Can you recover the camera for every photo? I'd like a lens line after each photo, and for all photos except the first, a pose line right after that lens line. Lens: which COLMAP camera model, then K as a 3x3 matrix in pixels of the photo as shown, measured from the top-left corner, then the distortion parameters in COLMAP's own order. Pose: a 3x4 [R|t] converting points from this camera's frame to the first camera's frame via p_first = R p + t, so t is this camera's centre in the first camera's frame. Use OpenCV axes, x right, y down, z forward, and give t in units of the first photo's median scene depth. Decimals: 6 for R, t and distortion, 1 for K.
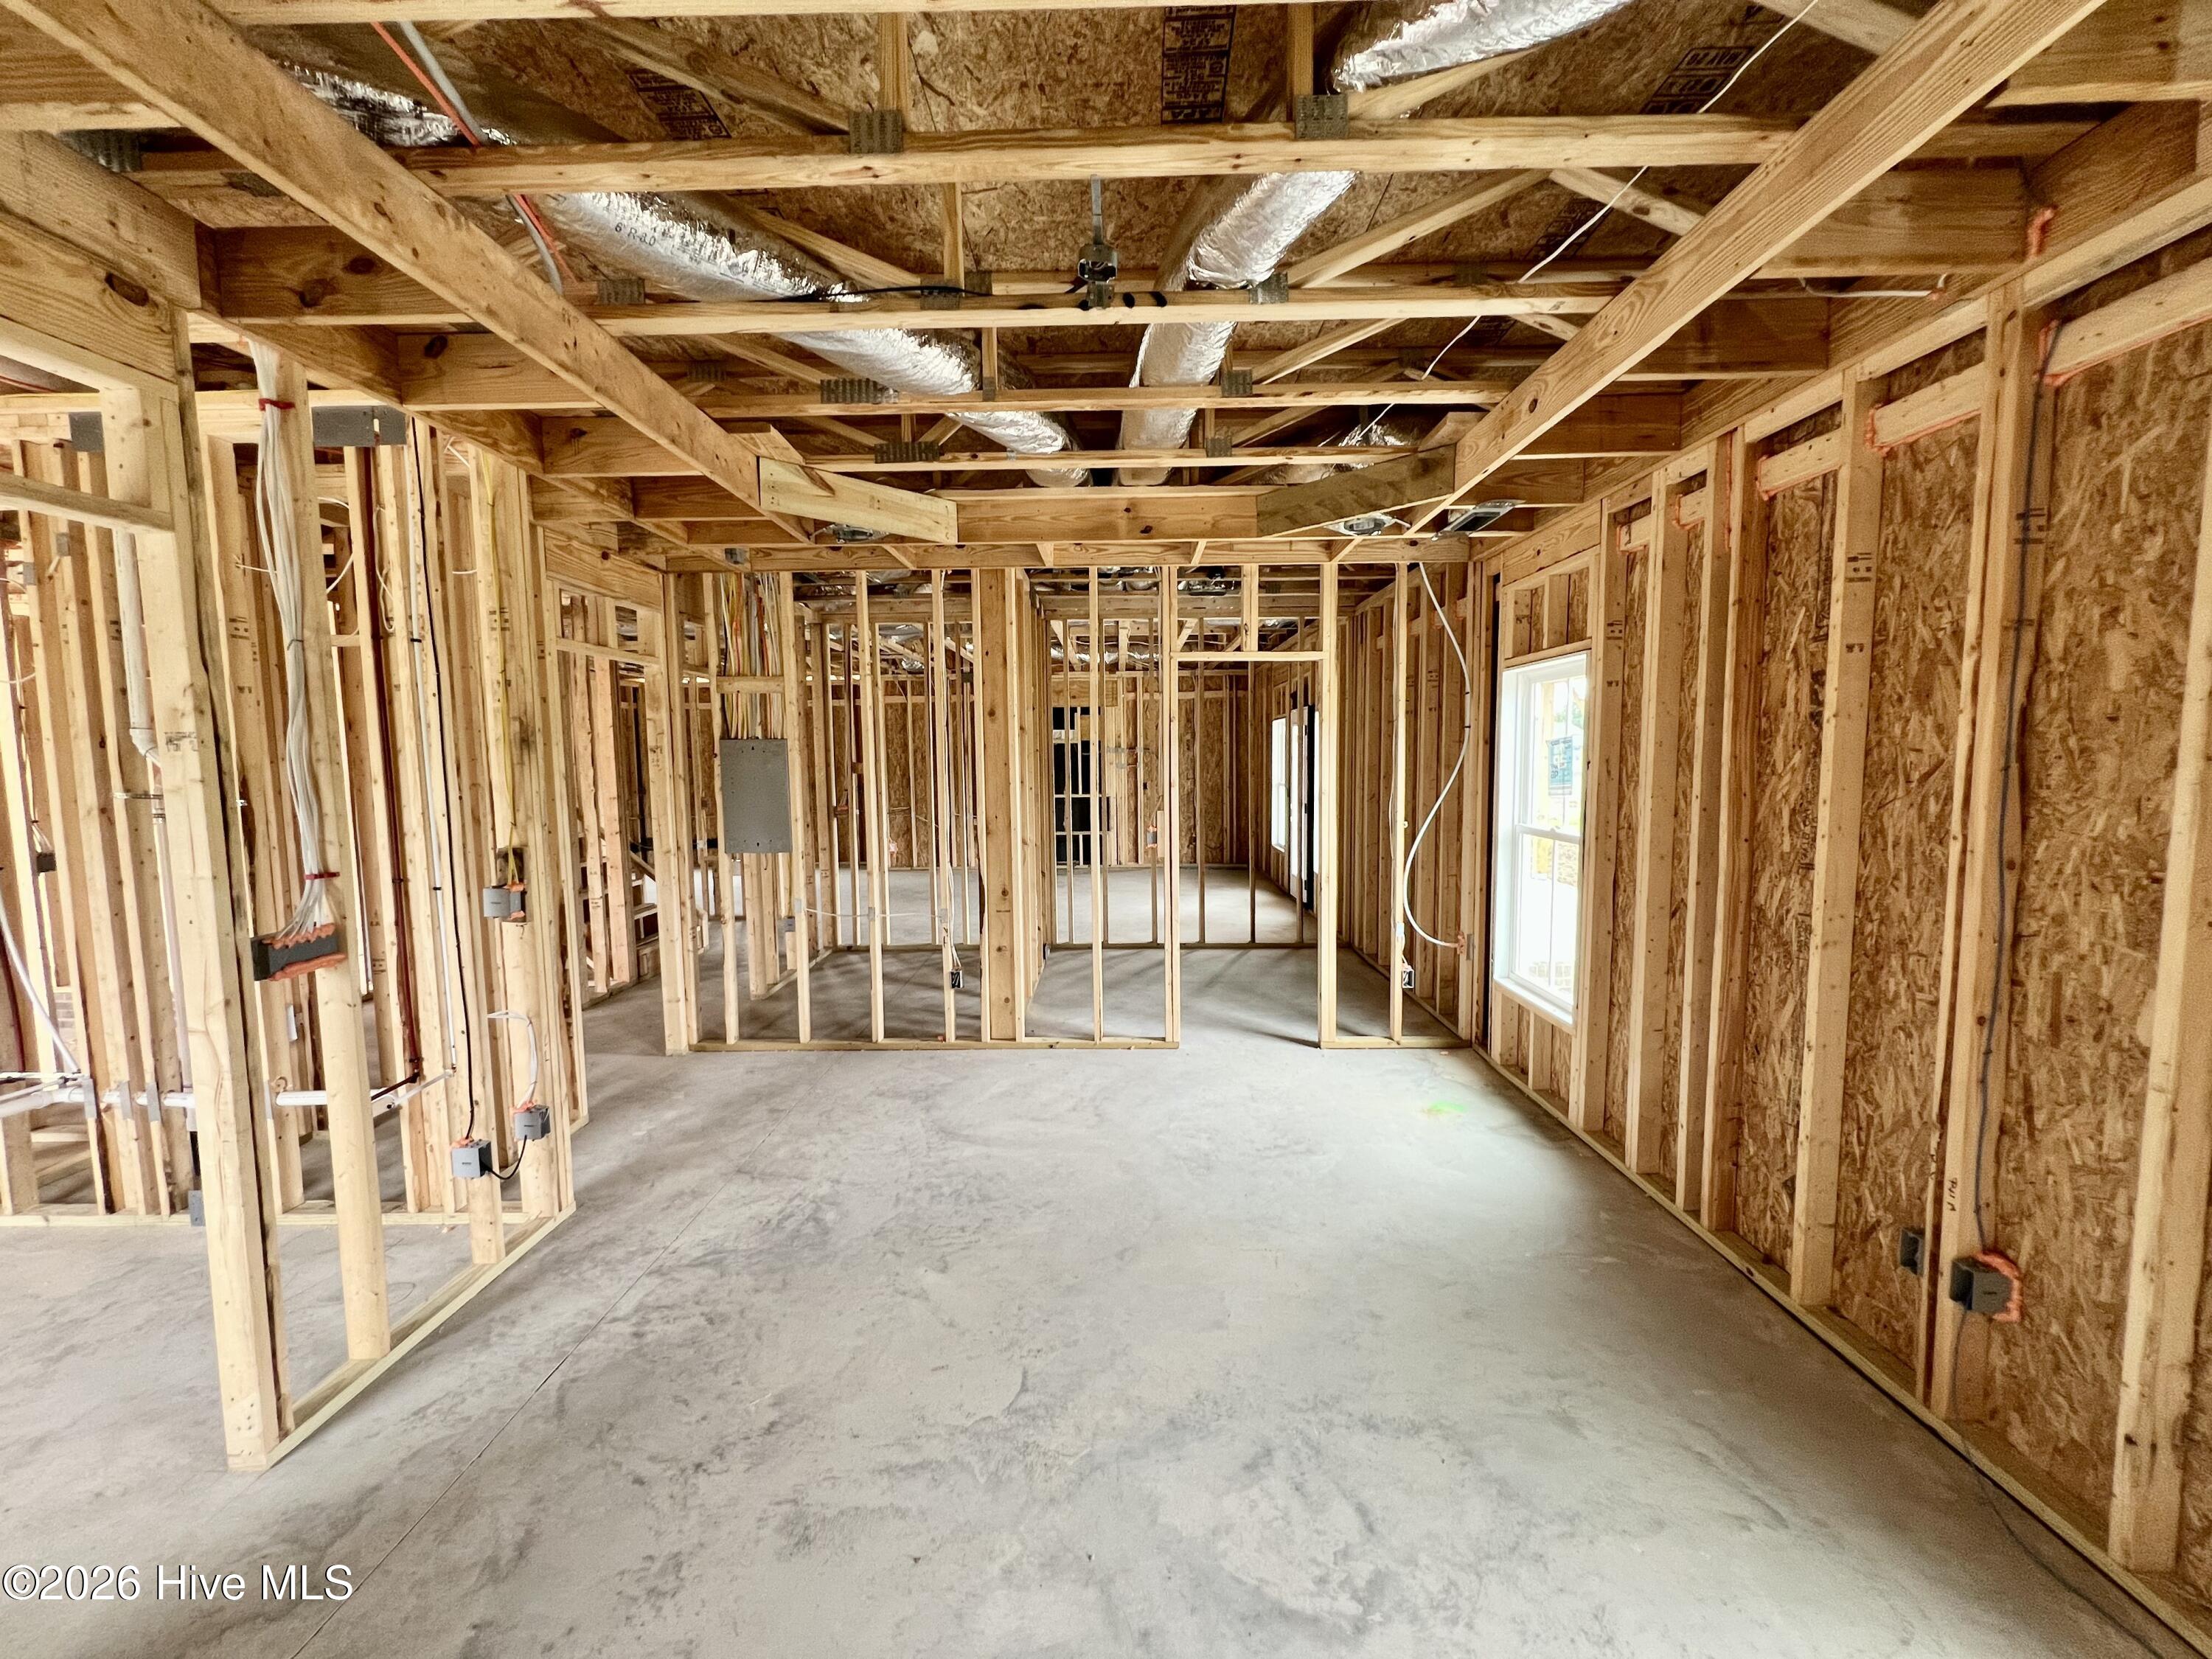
lens RADIAL K [[892.8, 0, 1106.0], [0, 892.8, 829.5], [0, 0, 1]] dist [-0.001237, -0.000107]
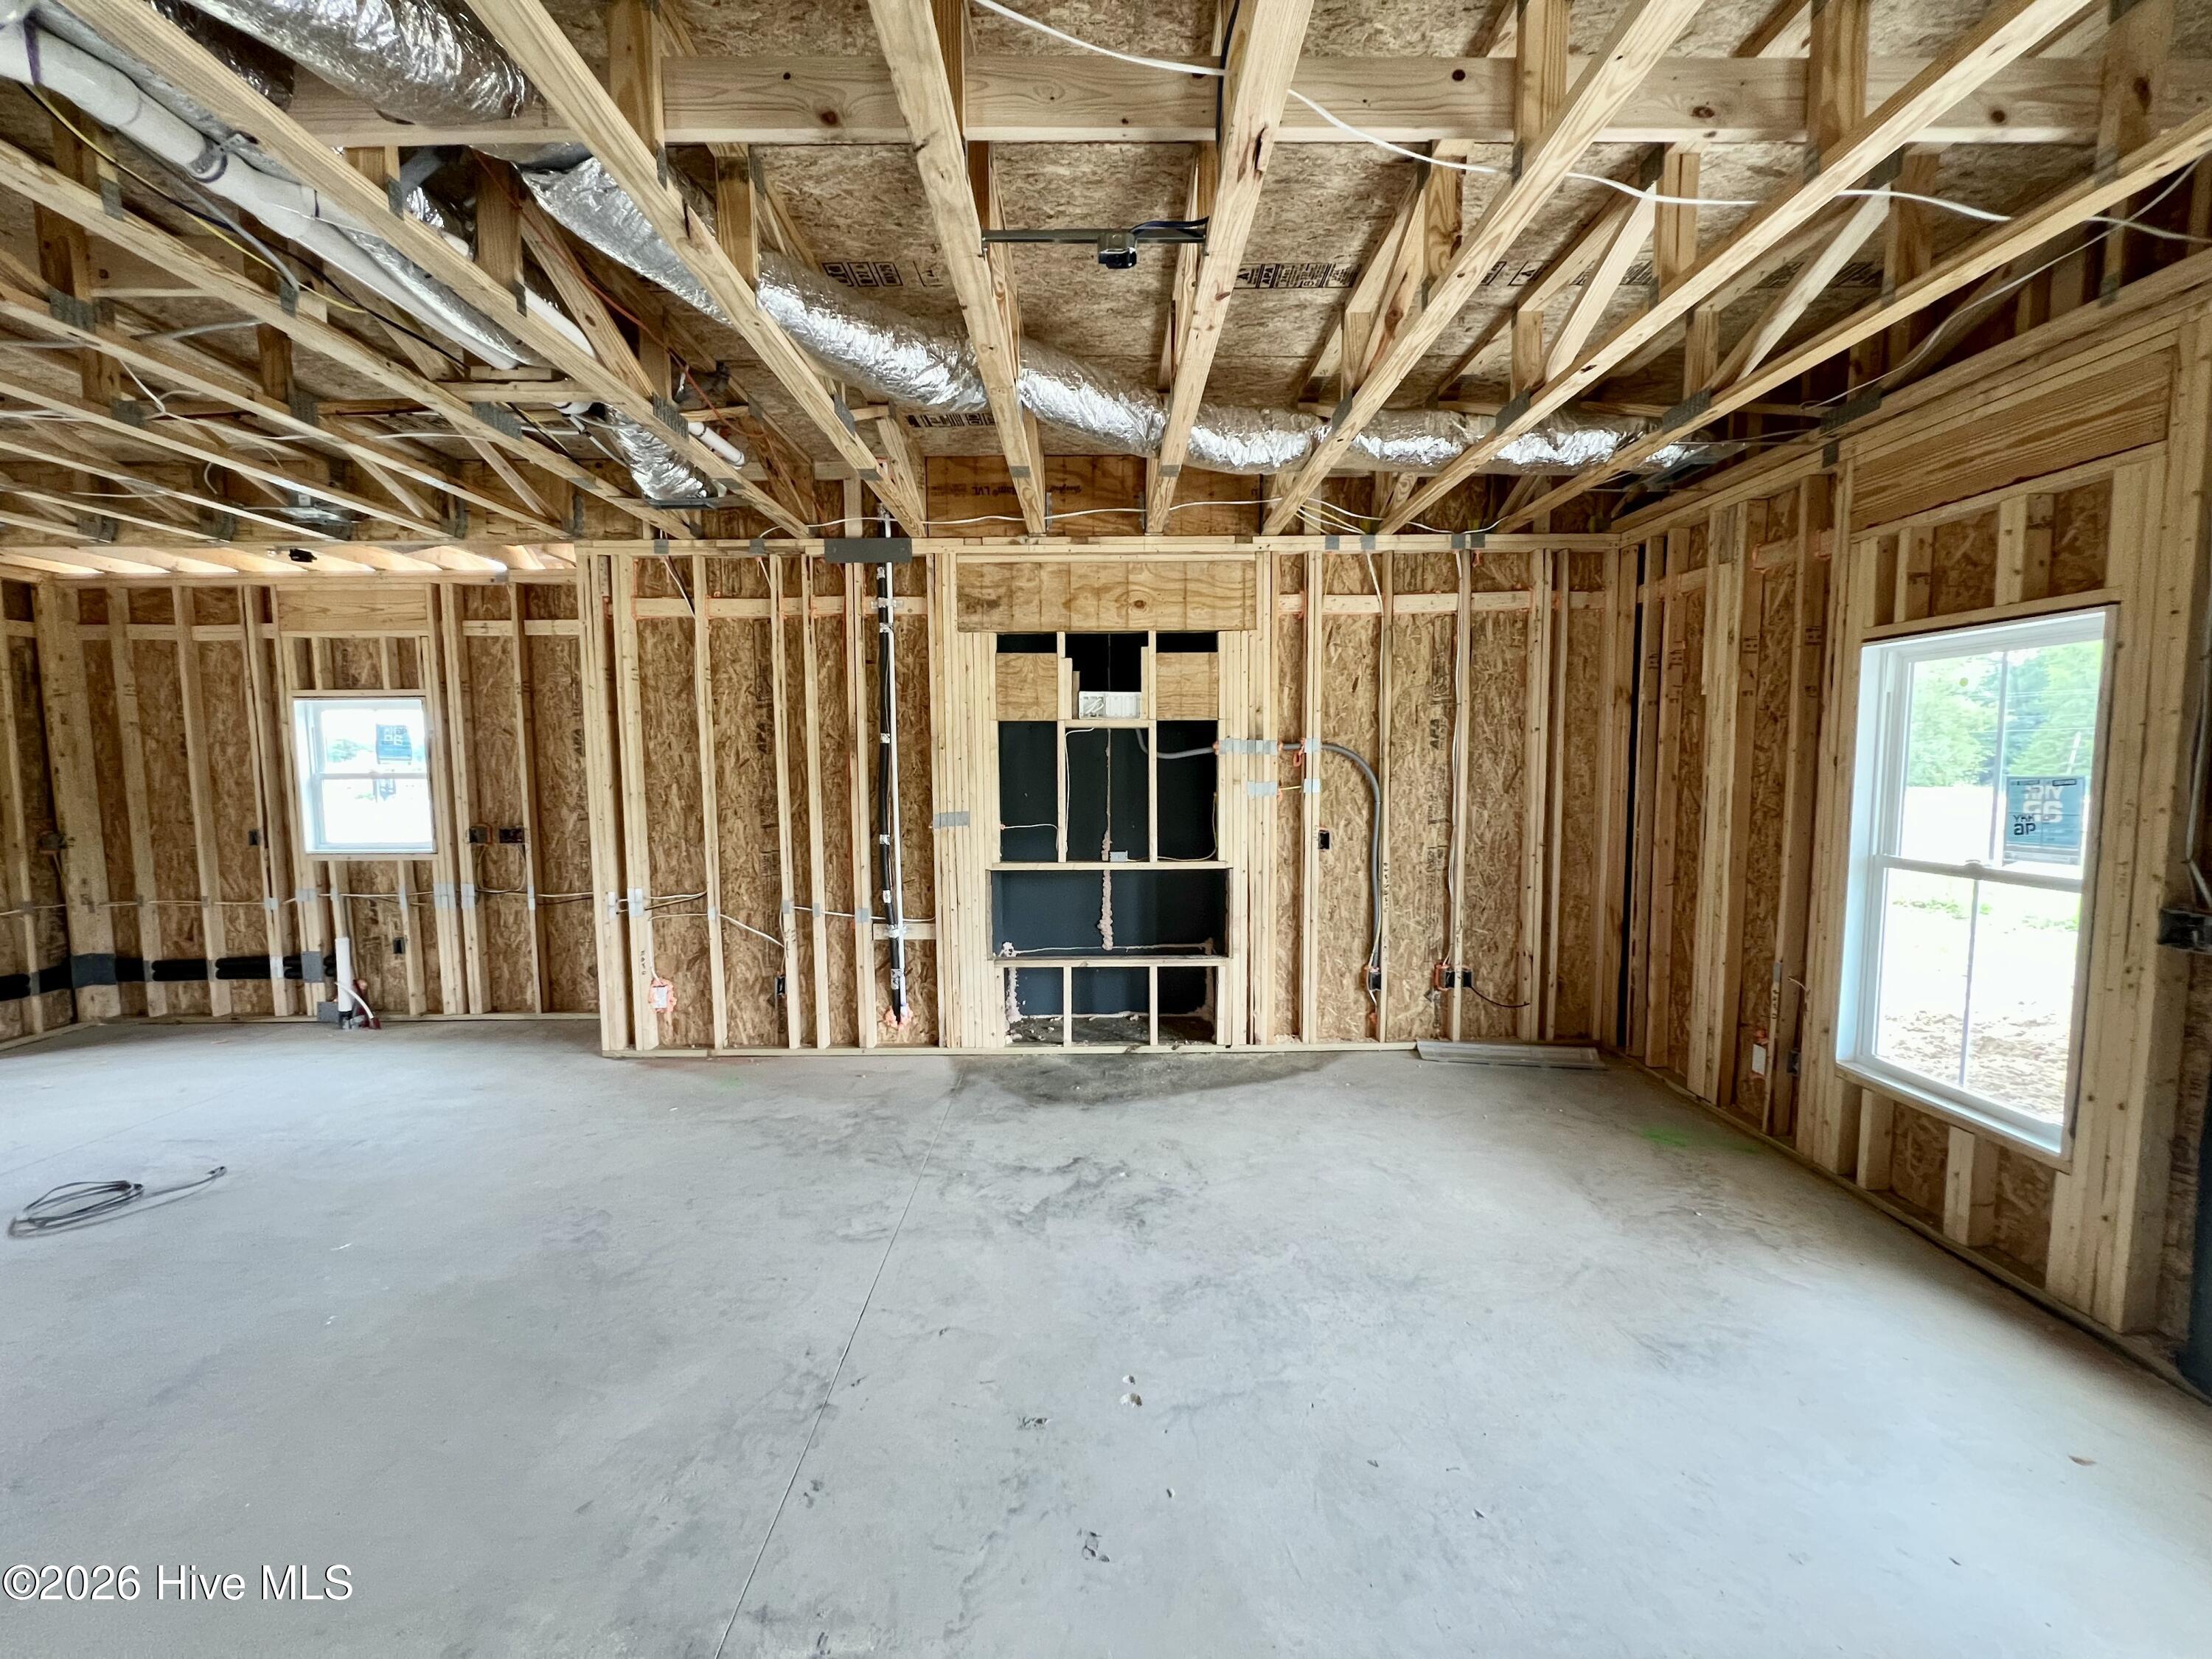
lens RADIAL K [[892.8, 0, 1106.0], [0, 892.8, 829.5], [0, 0, 1]] dist [-0.001237, -0.000107]
pose [[0.999454, 0.002024, 0.032971, -0.061423], [-0.001753, 0.999964, -0.008251, -0.049708], [-0.032987, 0.008188, 0.999422, 0.617639]]
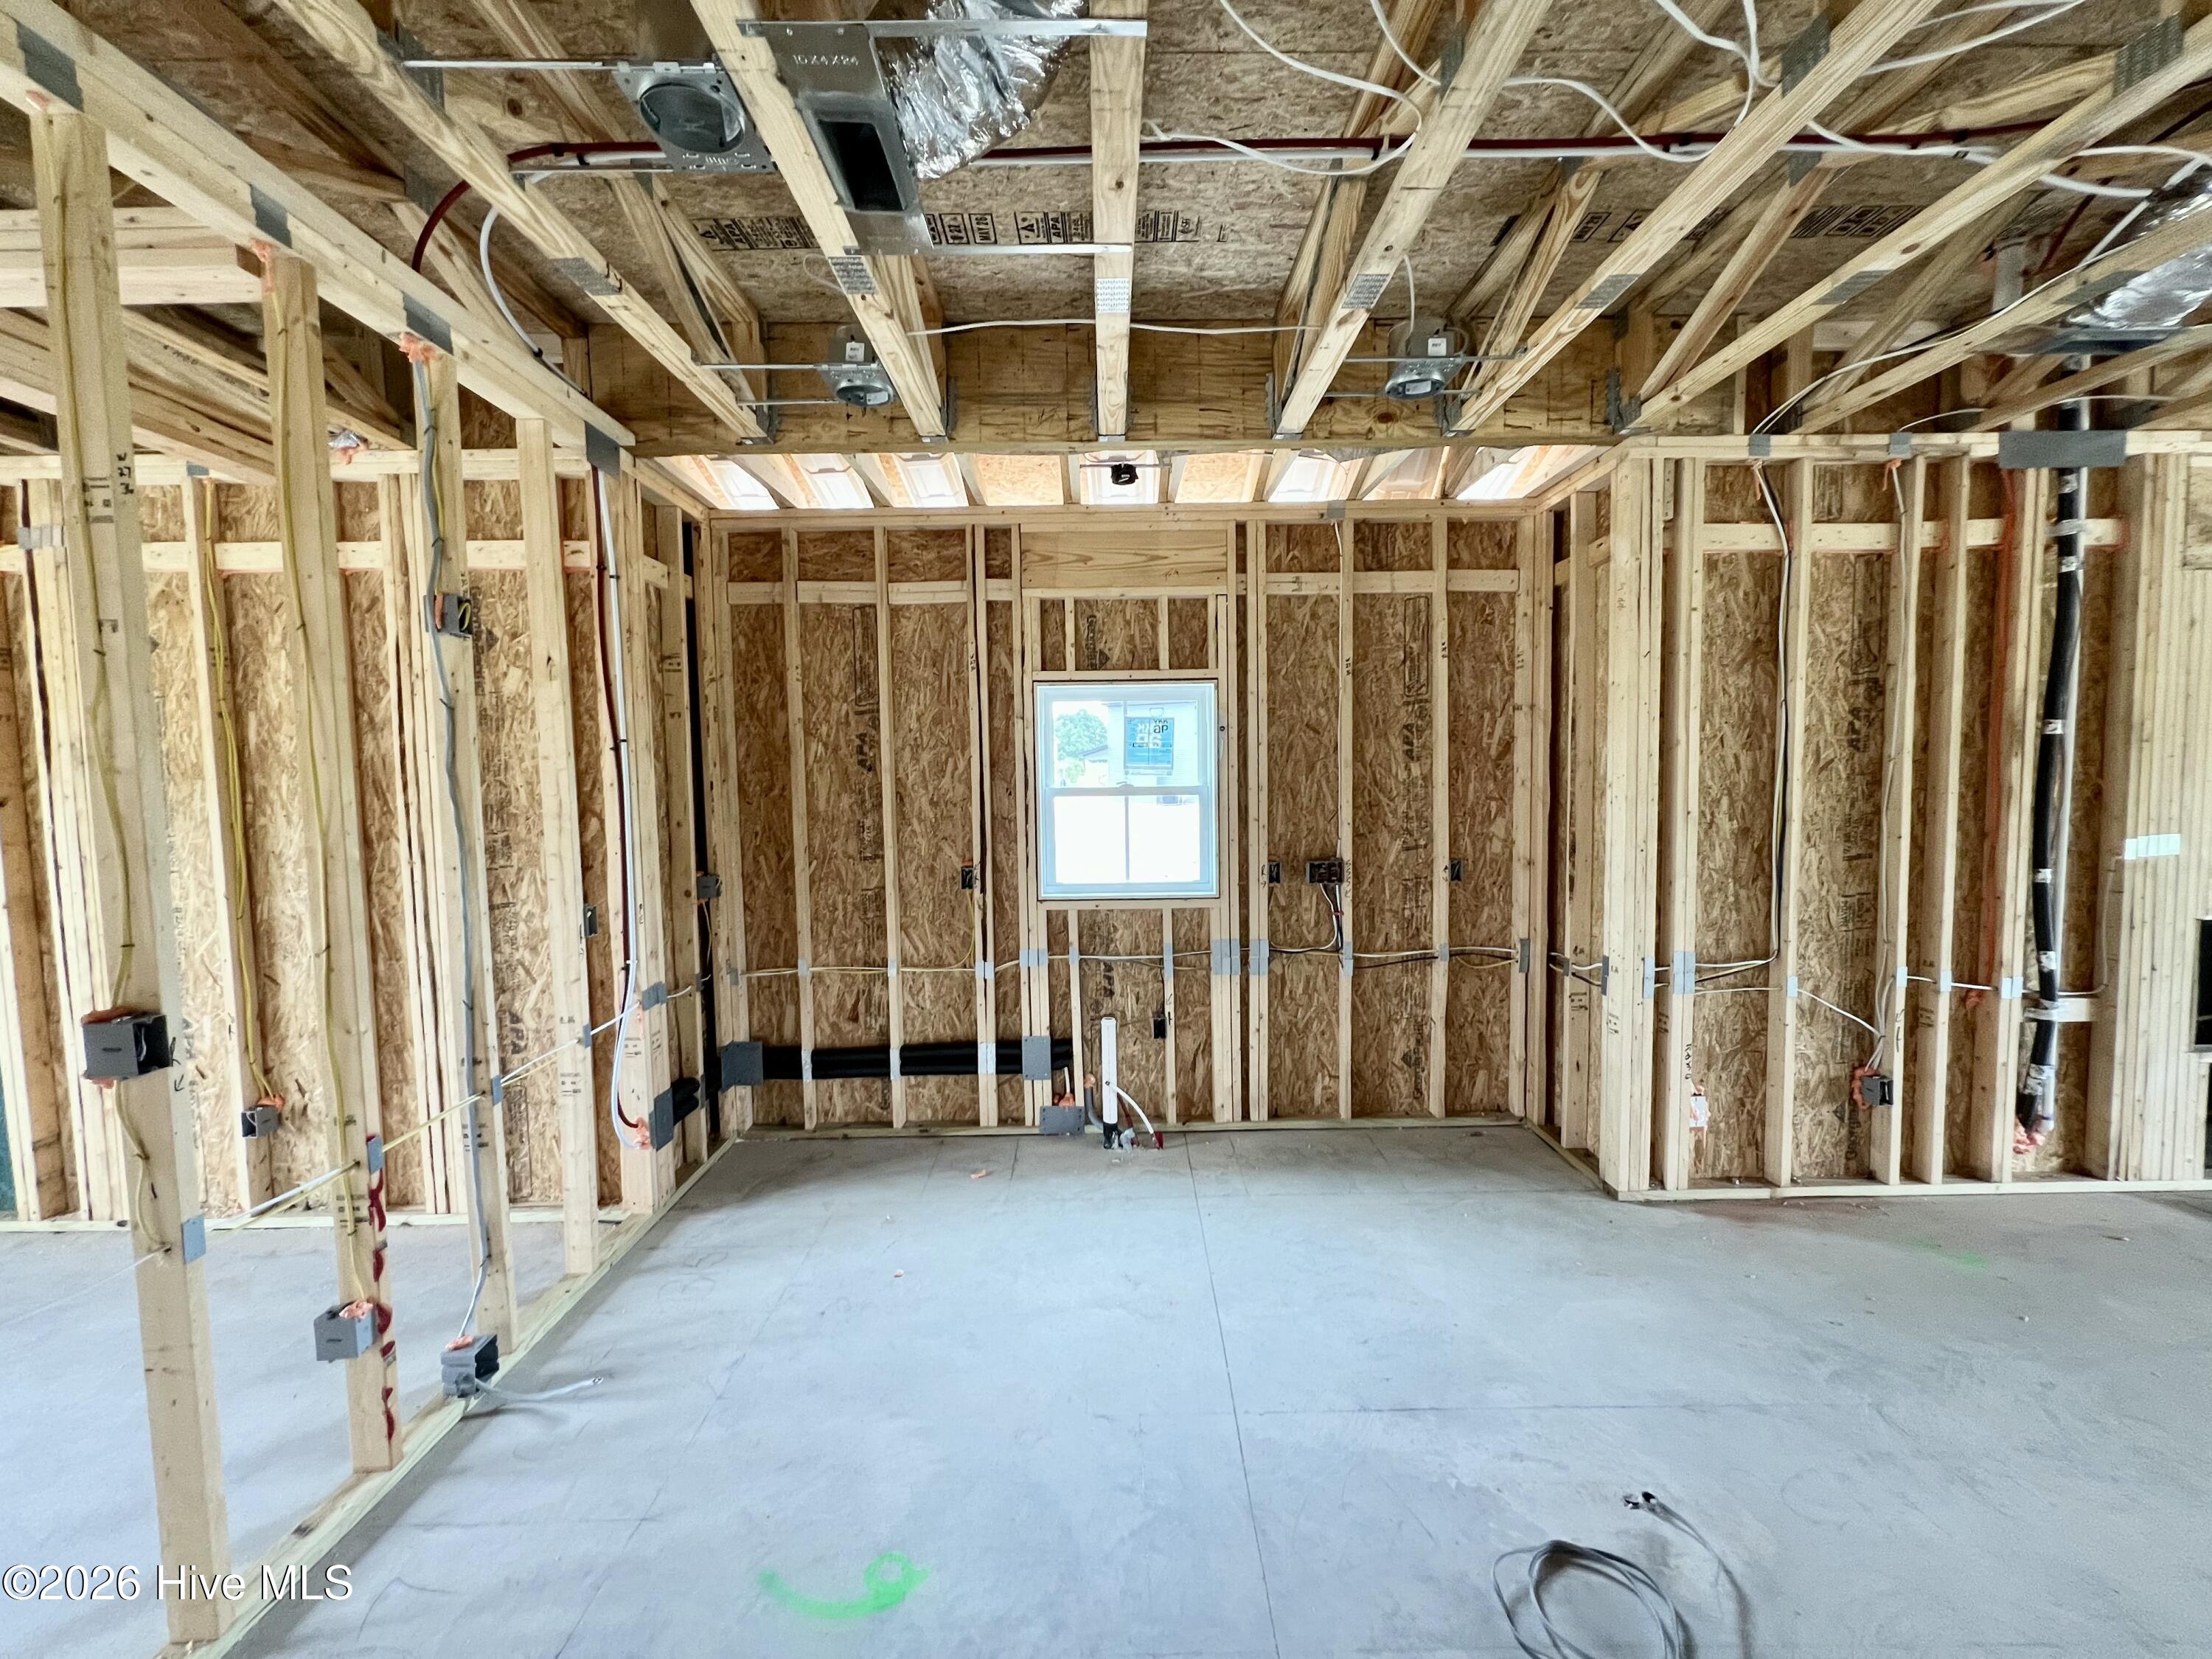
lens RADIAL K [[903.8, 0, 1106.0], [0, 903.8, 829.5], [0, 0, 1]] dist [-0.001160, -0.000102]
pose [[0.999458, -0.005795, 0.032418, -0.425258], [0.006628, 0.999649, -0.025667, -0.057114], [-0.032258, 0.025868, 0.999145, 0.749135]]
